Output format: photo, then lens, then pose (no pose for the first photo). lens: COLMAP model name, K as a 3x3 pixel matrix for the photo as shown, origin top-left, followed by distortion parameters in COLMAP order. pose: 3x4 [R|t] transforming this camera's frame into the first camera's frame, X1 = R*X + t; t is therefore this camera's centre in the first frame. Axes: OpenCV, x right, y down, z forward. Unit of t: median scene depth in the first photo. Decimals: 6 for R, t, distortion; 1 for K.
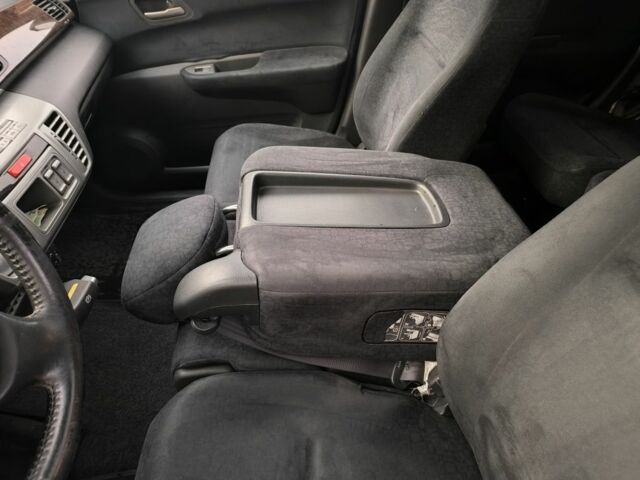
lens RADIAL K [[475.3, 0, 315.6], [0, 475.3, 241.6], [0, 0, 1]] dist [0.003291, -0.020235]
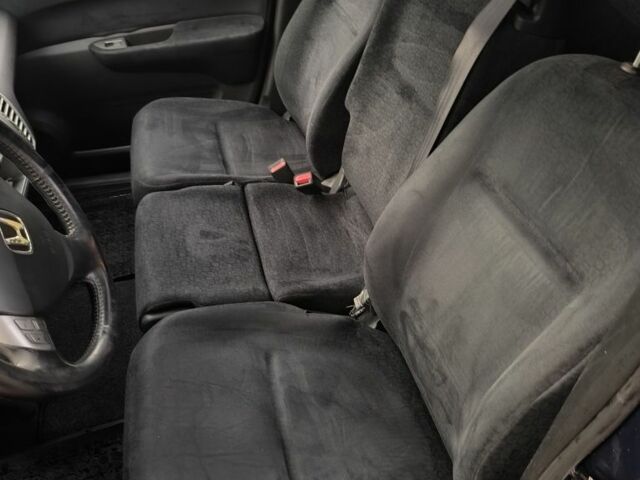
lens RADIAL K [[596.1, 0, 324.5], [0, 596.1, 233.8], [0, 0, 1]] dist [0.006669, 0.000000]
pose [[0.985580, -0.088283, 0.144357, -0.028224], [0.090113, 0.995912, -0.006179, 0.063080], [-0.143222, 0.019099, 0.989506, -0.240693]]
